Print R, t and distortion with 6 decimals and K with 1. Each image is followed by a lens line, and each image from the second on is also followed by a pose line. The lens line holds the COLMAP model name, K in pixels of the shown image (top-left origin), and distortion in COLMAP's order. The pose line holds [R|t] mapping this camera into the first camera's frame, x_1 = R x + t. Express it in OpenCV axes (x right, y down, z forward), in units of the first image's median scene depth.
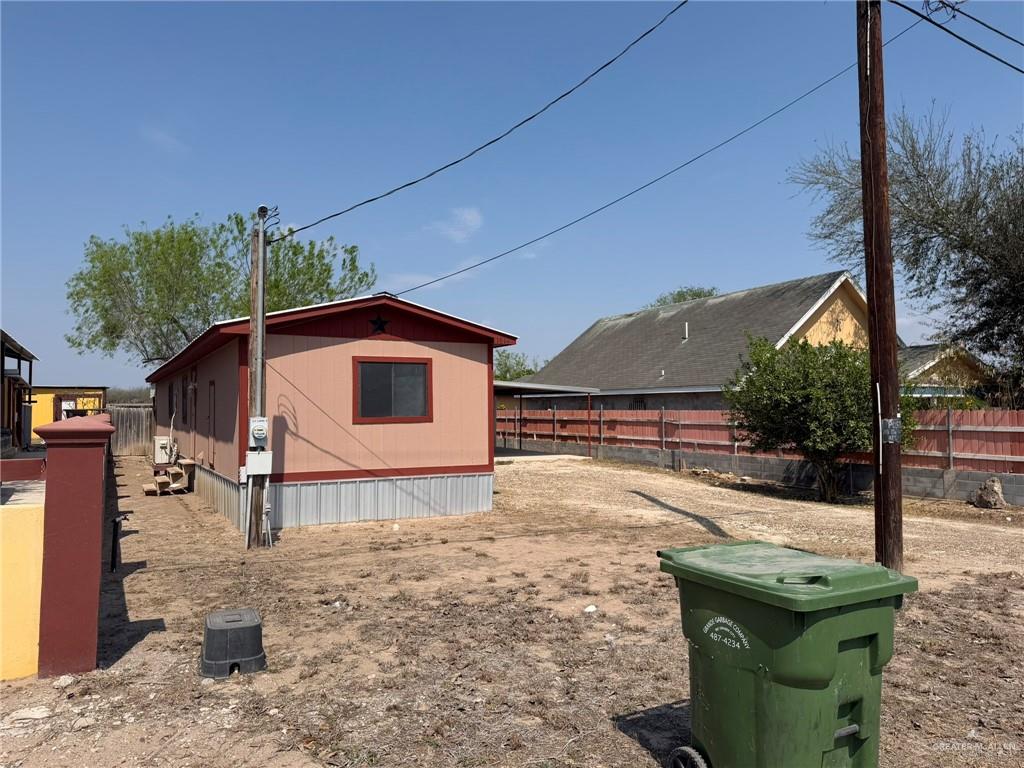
lens RADIAL K [[720.9, 0, 515.1], [0, 720.9, 386.5], [0, 0, 1]] dist [0.083315, -0.105308]
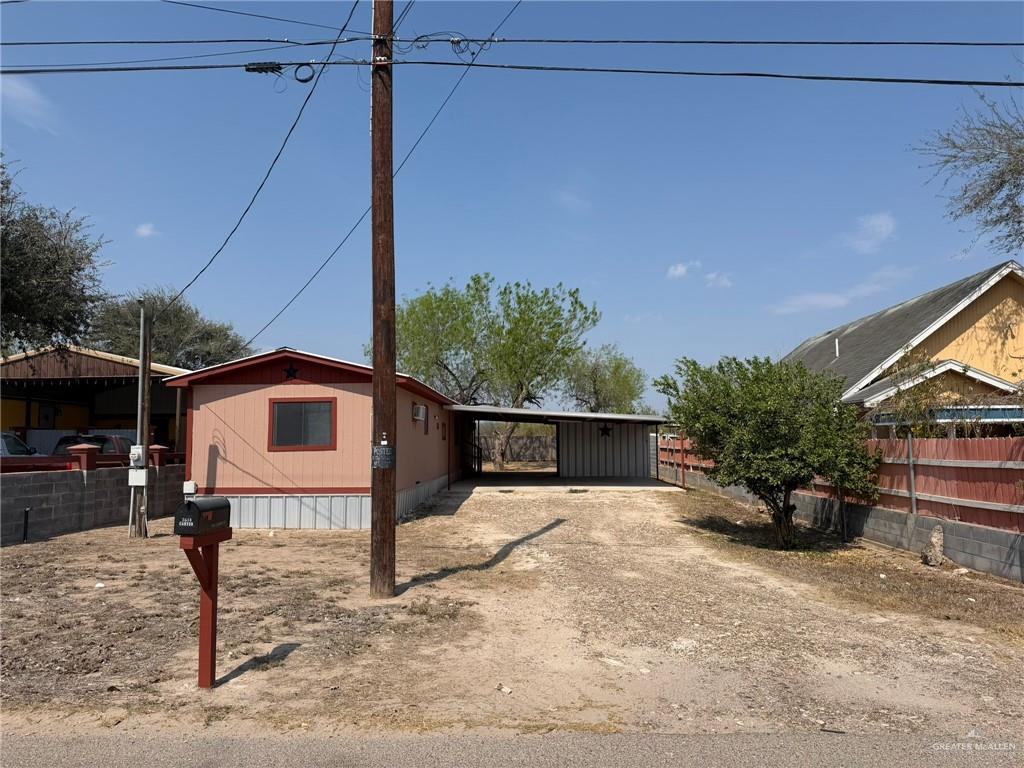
lens RADIAL K [[720.9, 0, 515.1], [0, 720.9, 386.5], [0, 0, 1]] dist [0.083315, -0.105308]
pose [[0.856550, -0.040099, -0.514504, 0.787987], [0.018478, 0.998720, -0.047076, 0.005819], [0.515734, 0.030816, 0.856195, 0.115527]]
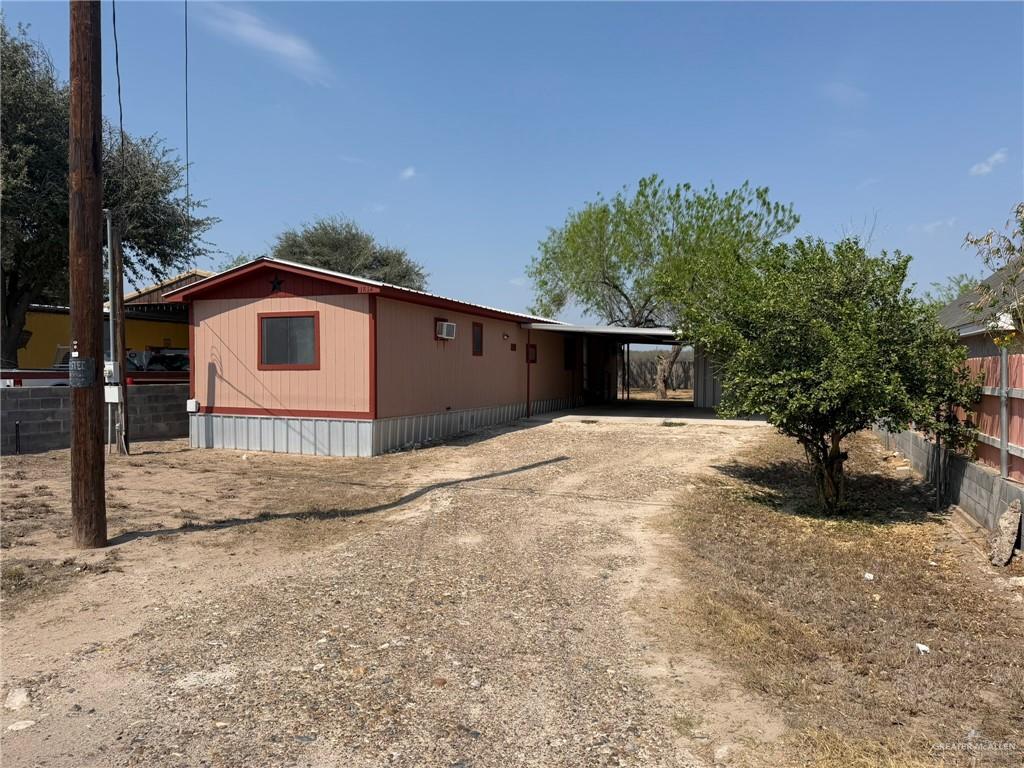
lens RADIAL K [[720.9, 0, 515.1], [0, 720.9, 386.5], [0, 0, 1]] dist [0.083315, -0.105308]
pose [[0.632930, 0.024074, -0.773835, 0.944304], [0.018890, 0.998739, 0.046522, 0.029896], [0.773979, -0.044063, 0.631677, 0.546770]]
